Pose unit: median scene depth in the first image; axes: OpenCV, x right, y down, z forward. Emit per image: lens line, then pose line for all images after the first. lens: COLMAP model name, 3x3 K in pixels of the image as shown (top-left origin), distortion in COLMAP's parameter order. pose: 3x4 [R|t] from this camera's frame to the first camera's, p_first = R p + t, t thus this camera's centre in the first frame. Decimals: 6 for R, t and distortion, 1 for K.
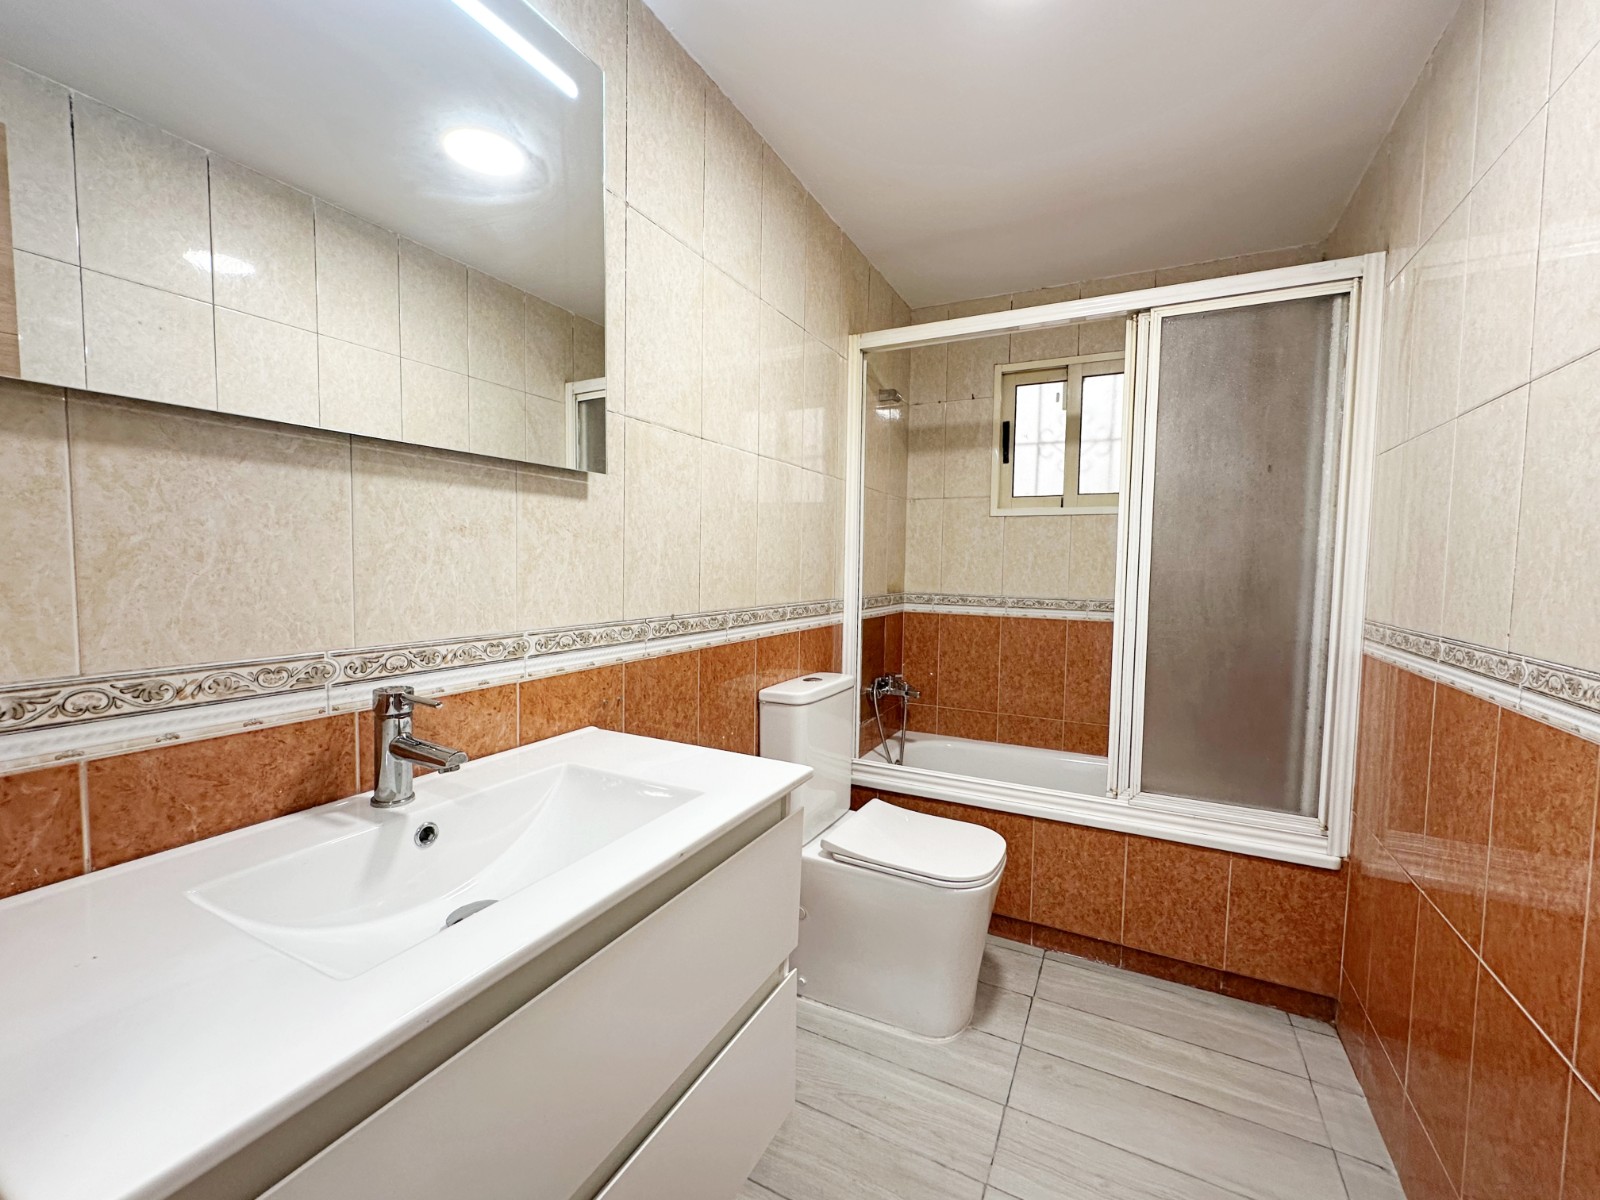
lens RADIAL K [[654.0, 0, 800.5], [0, 654.0, 595.3], [0, 0, 1]] dist [-0.003853, 0.001019]
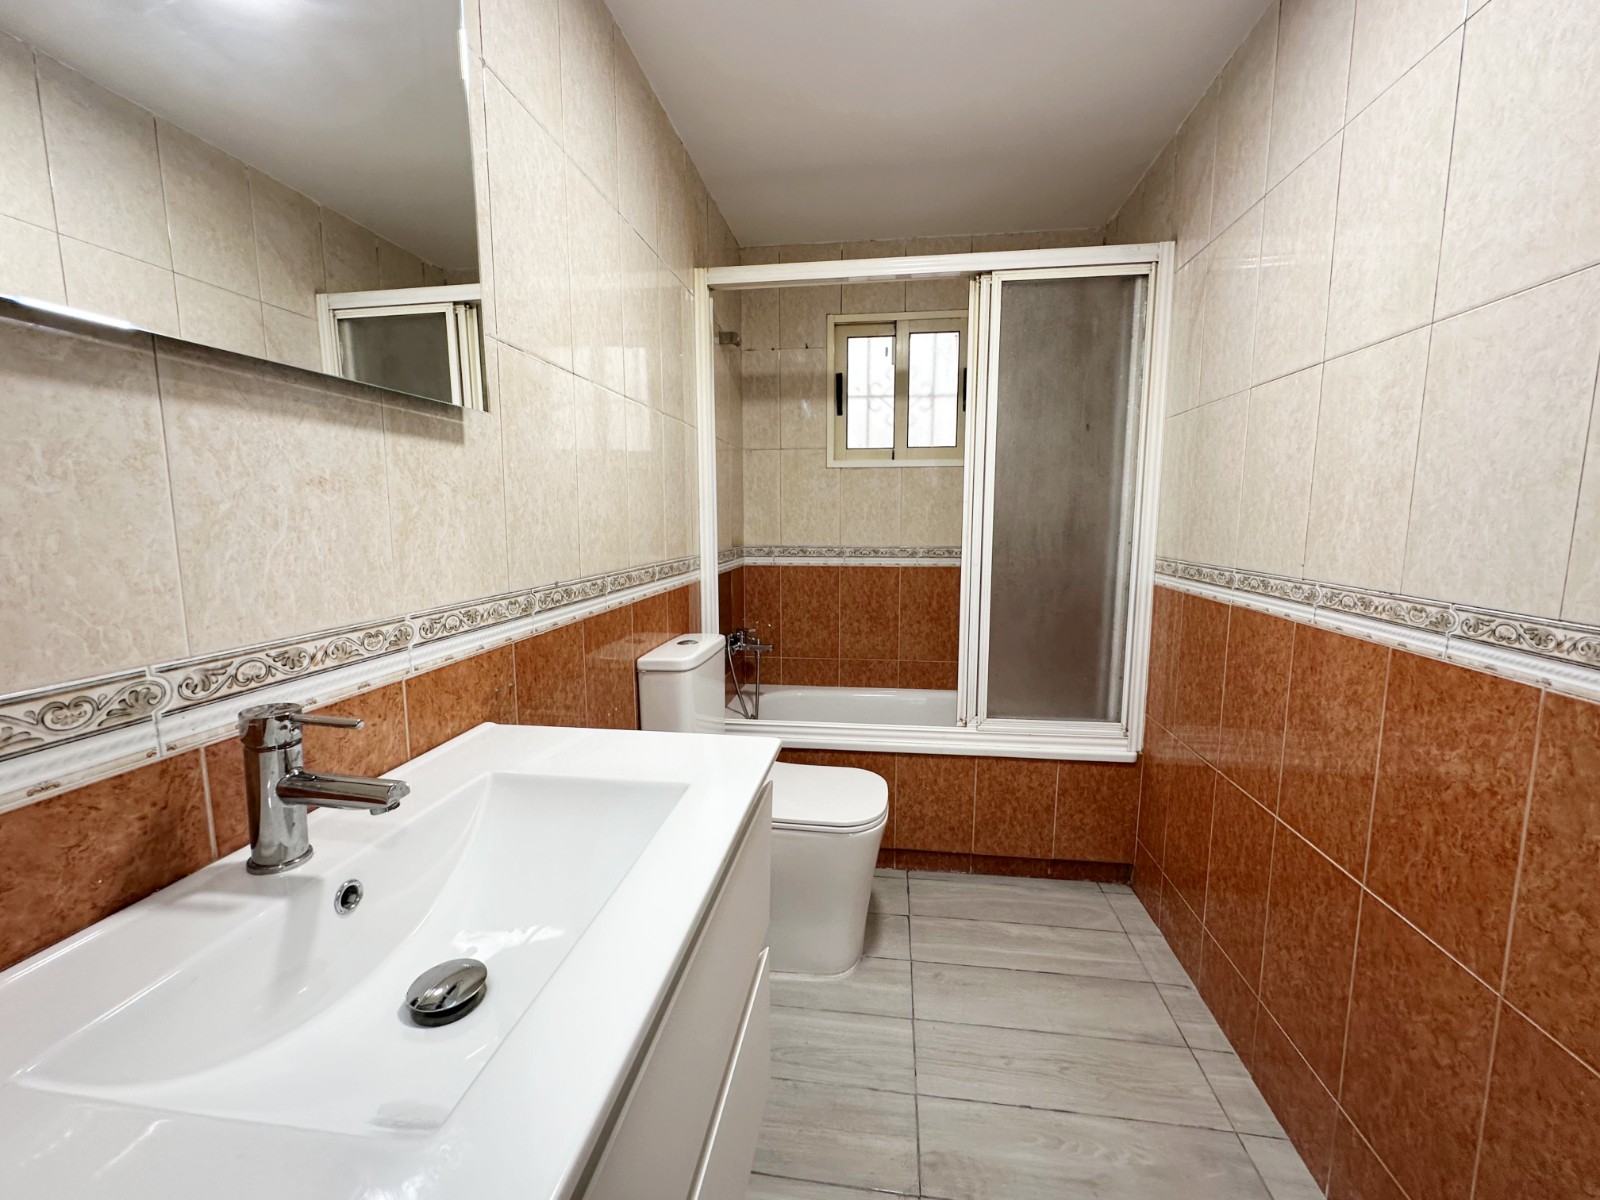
lens RADIAL K [[654.0, 0, 800.5], [0, 654.0, 595.3], [0, 0, 1]] dist [-0.003853, 0.001019]
pose [[0.943522, -0.057586, 0.326267, -0.179357], [0.033605, 0.996334, 0.078674, -0.009993], [-0.329601, -0.063267, 0.941998, 0.087474]]
